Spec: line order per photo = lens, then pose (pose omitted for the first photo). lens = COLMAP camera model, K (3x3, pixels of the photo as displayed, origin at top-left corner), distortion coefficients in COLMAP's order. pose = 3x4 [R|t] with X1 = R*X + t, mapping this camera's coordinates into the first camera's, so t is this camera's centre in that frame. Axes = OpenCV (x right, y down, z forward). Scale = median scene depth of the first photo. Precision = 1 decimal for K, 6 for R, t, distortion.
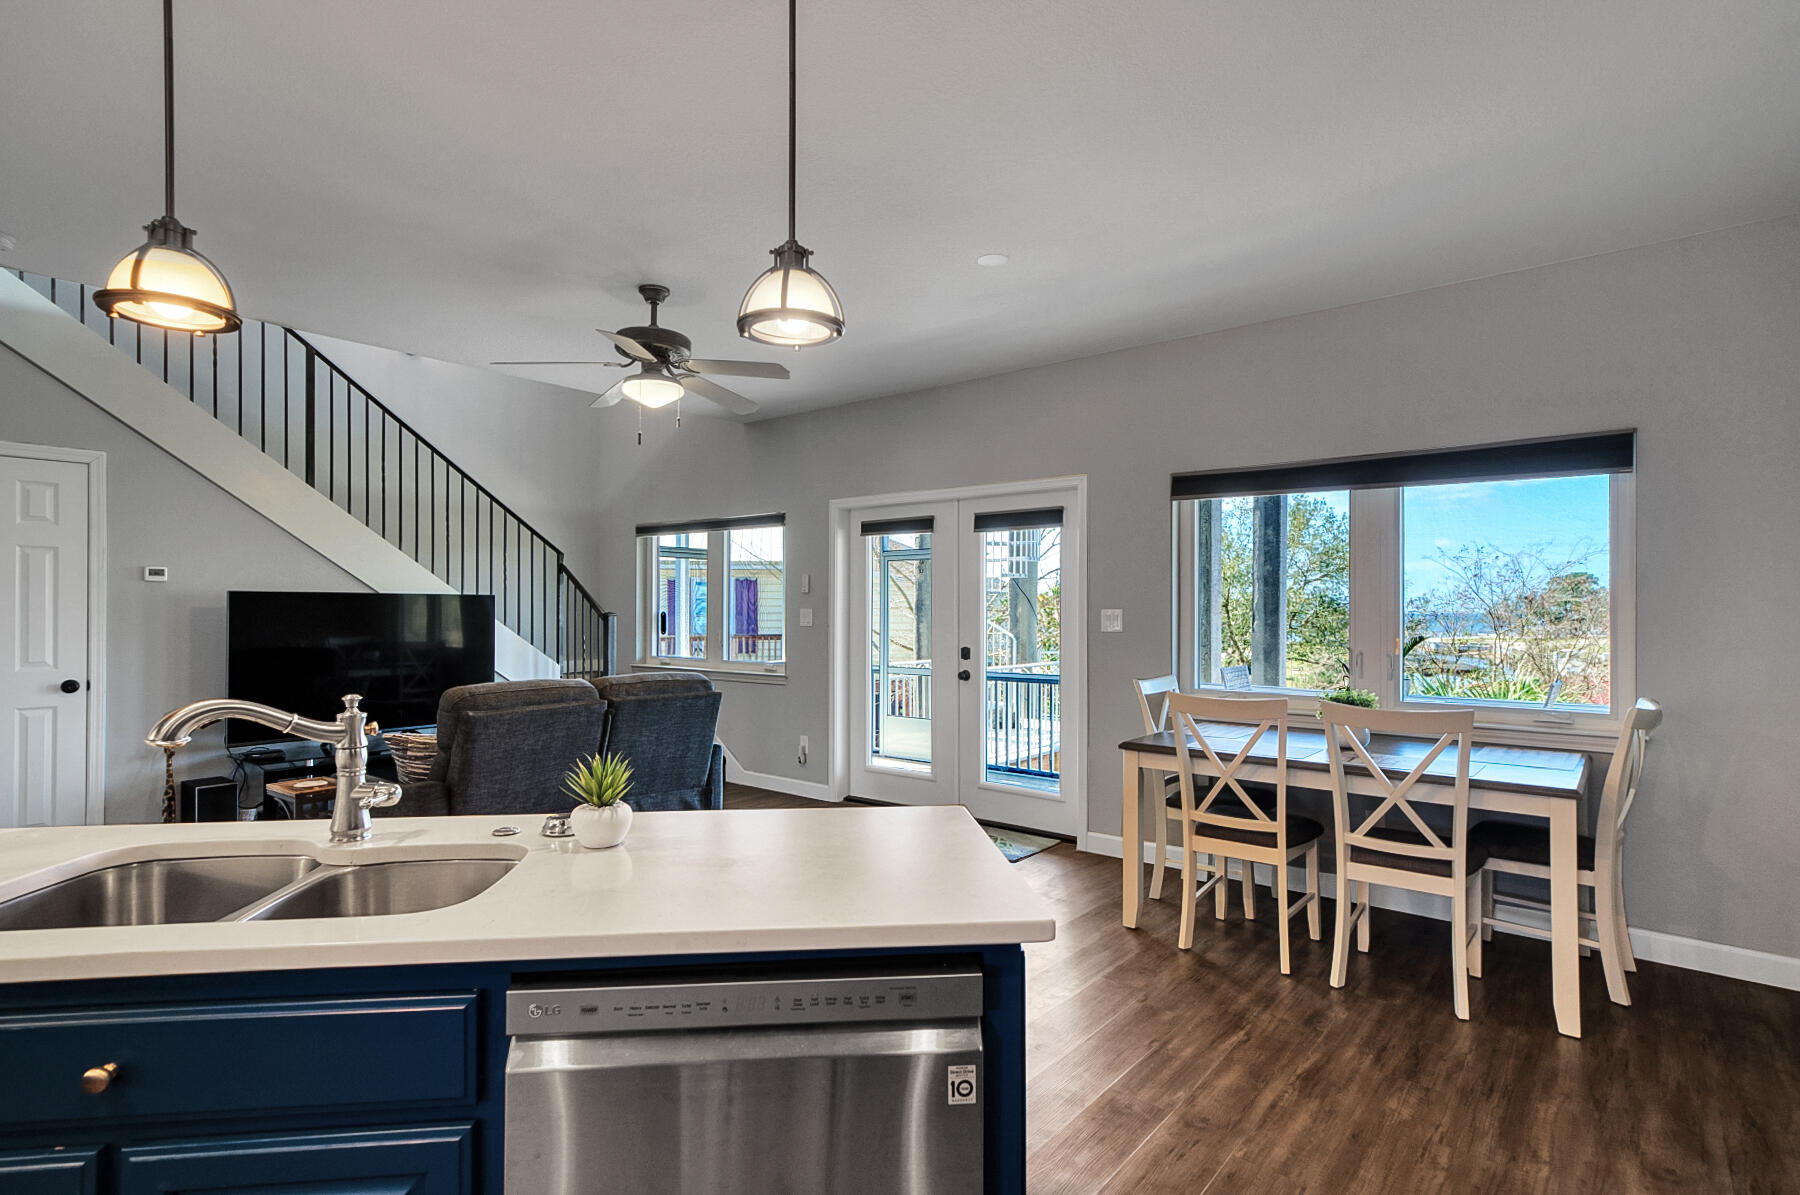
lens RADIAL K [[914.4, 0, 869.0], [0, 914.4, 605.1], [0, 0, 1]] dist [0.003024, 0.000753]
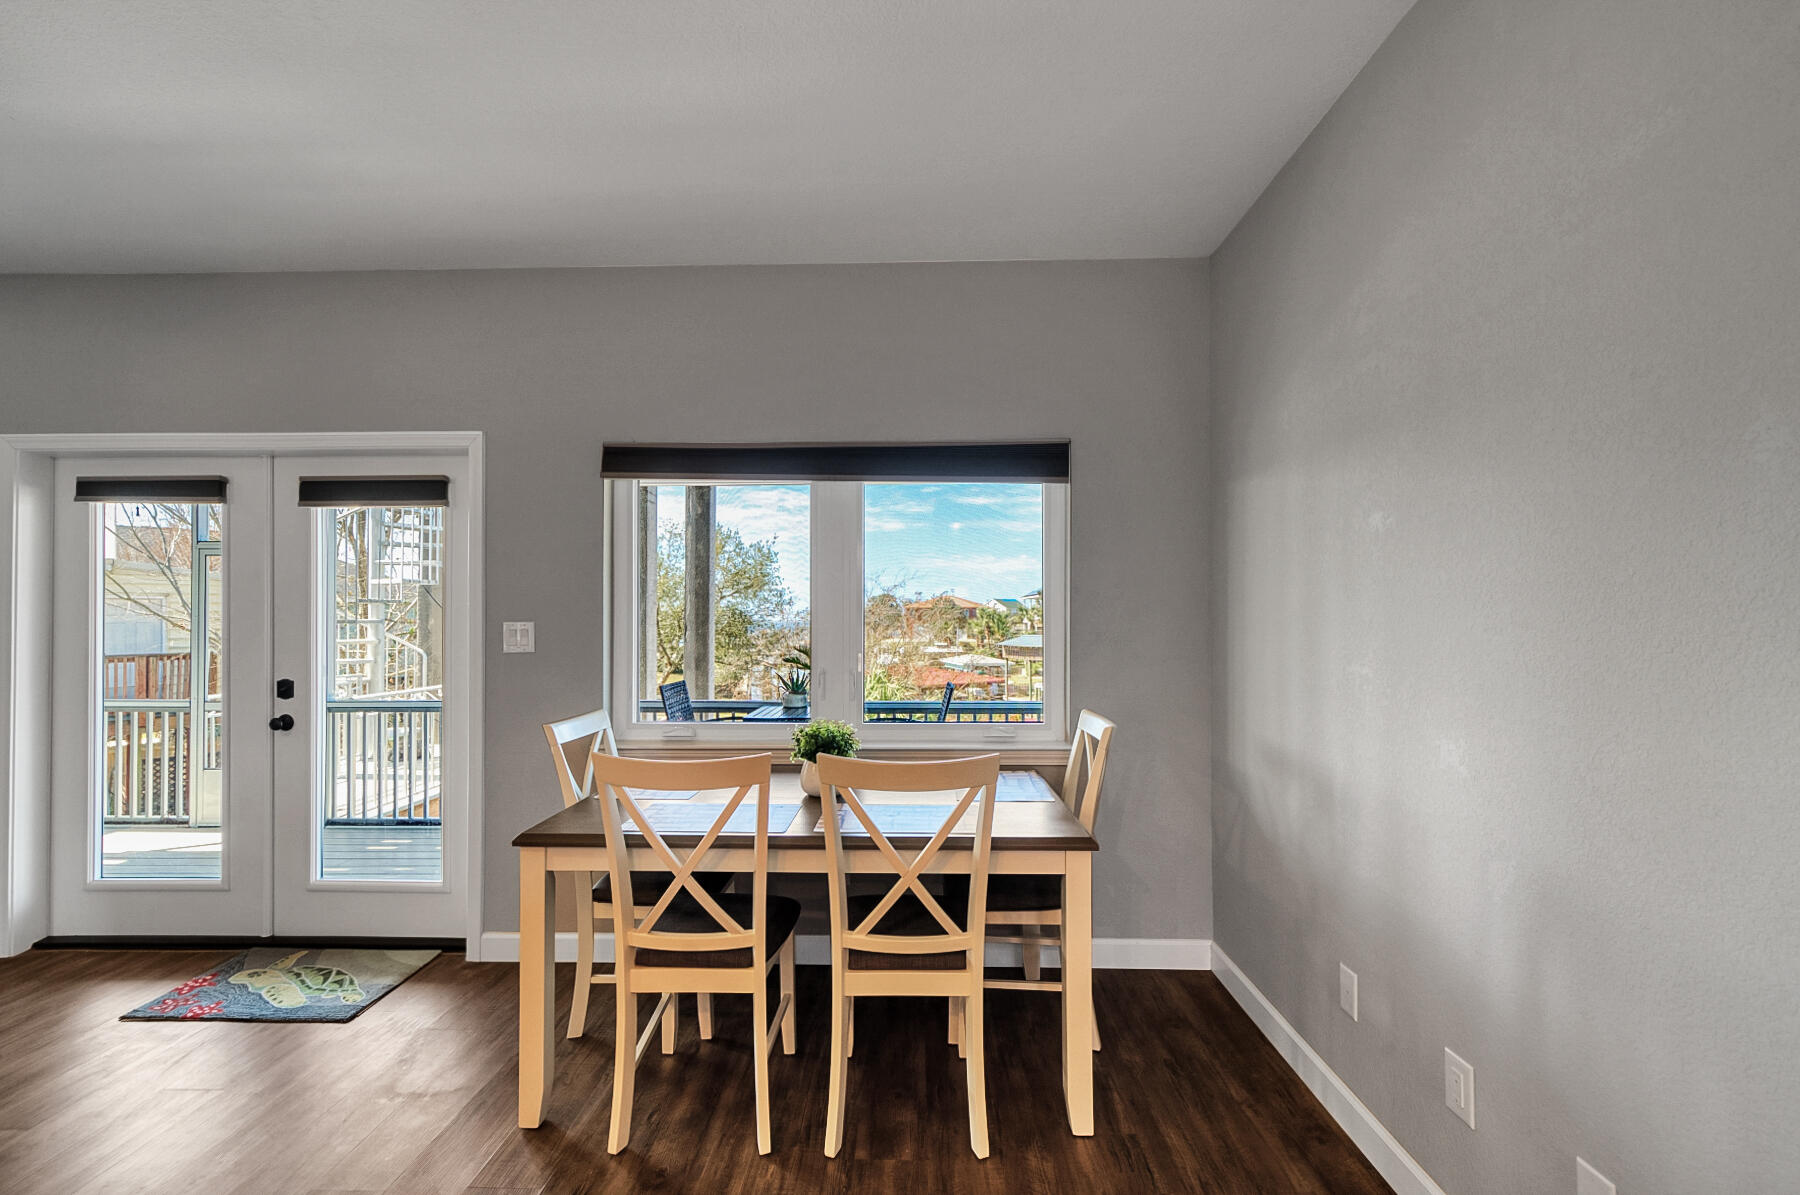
lens RADIAL K [[766.5, 0, 894.5], [0, 766.5, 611.4], [0, 0, 1]] dist [0.000313, -0.000040]
pose [[0.780077, 0.003407, 0.625674, 0.130376], [0.000871, 0.999978, -0.006531, 0.001030], [-0.625683, 0.005640, 0.780057, 0.375501]]
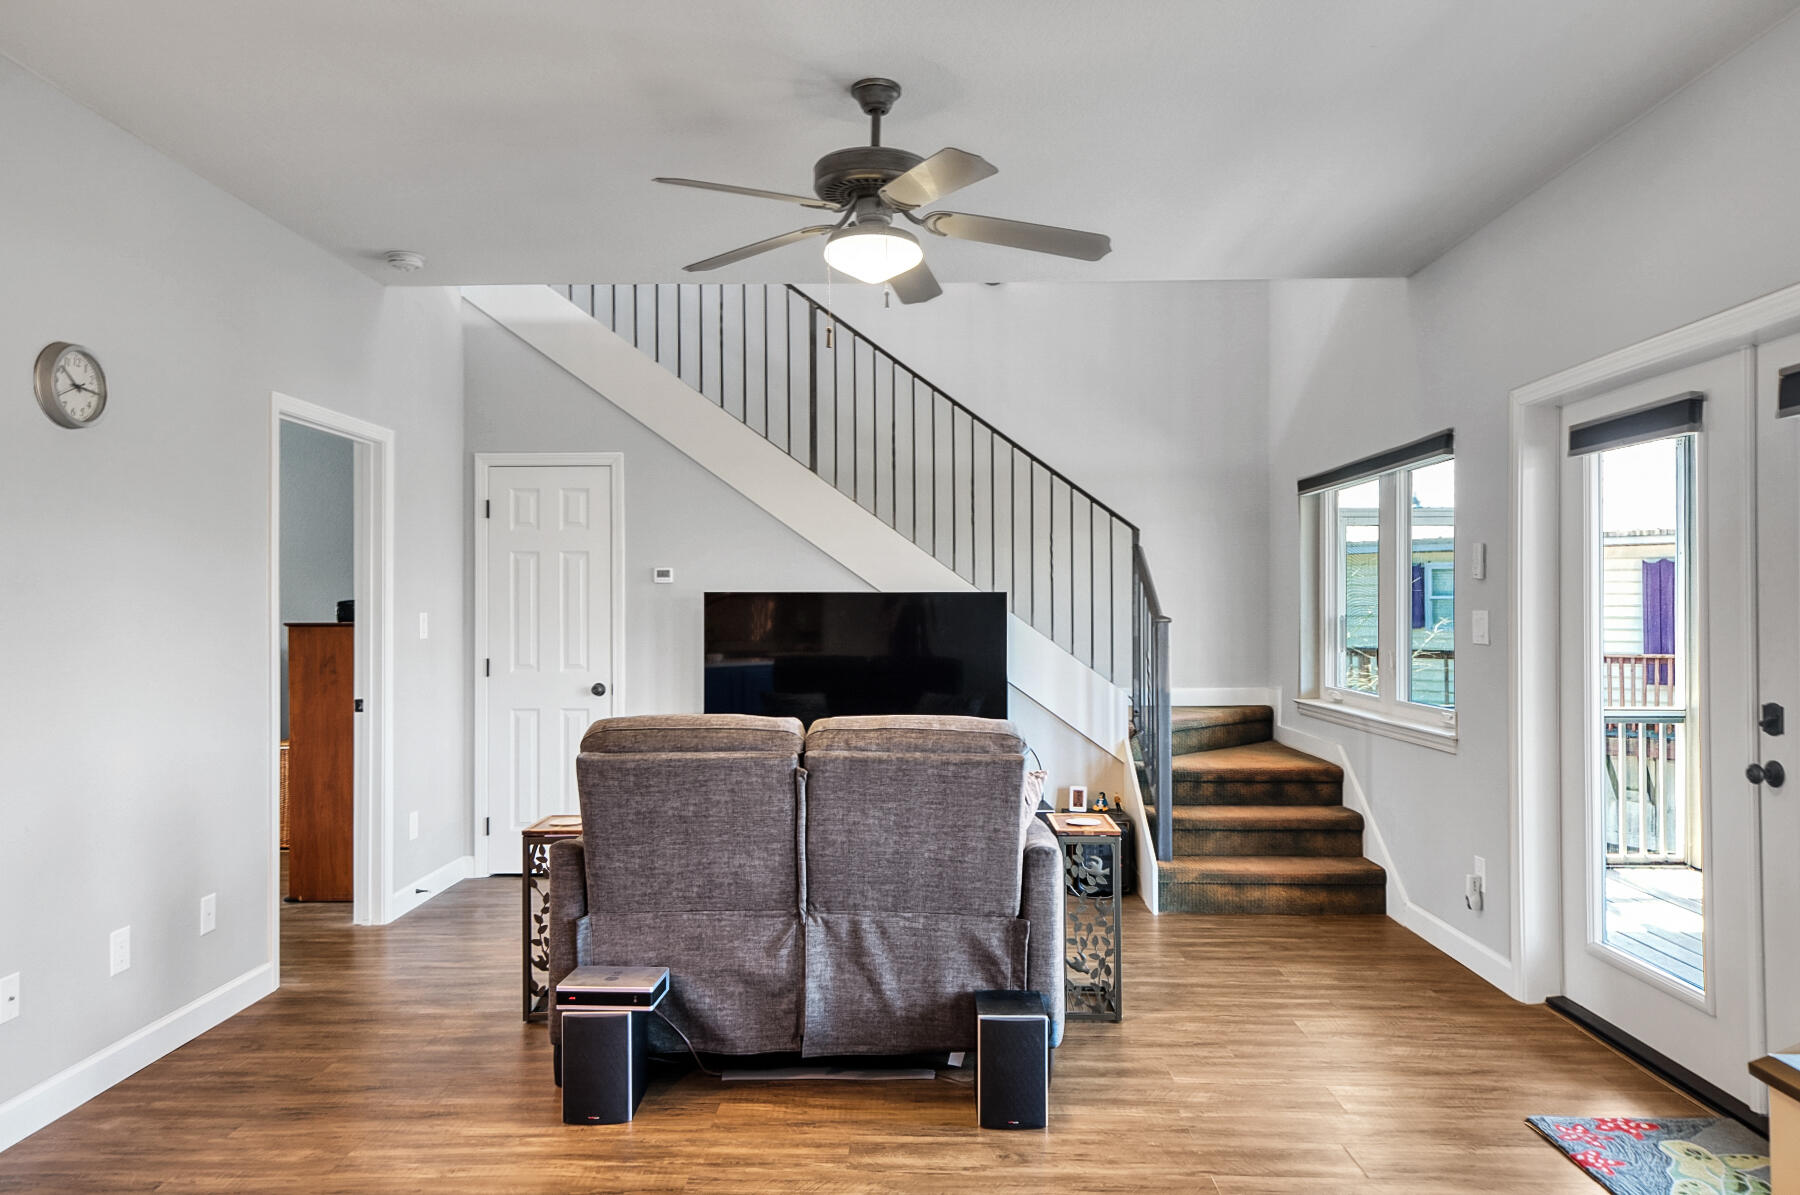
lens RADIAL K [[1179.4, 0, 895.3], [0, 1179.4, 606.4], [0, 0, 1]] dist [0.029628, 0.001400]
pose [[0.626001, -0.005056, -0.779805, 0.352276], [0.005706, 0.999982, -0.001903, 0.002146], [0.779801, -0.003258, 0.626019, 0.466540]]
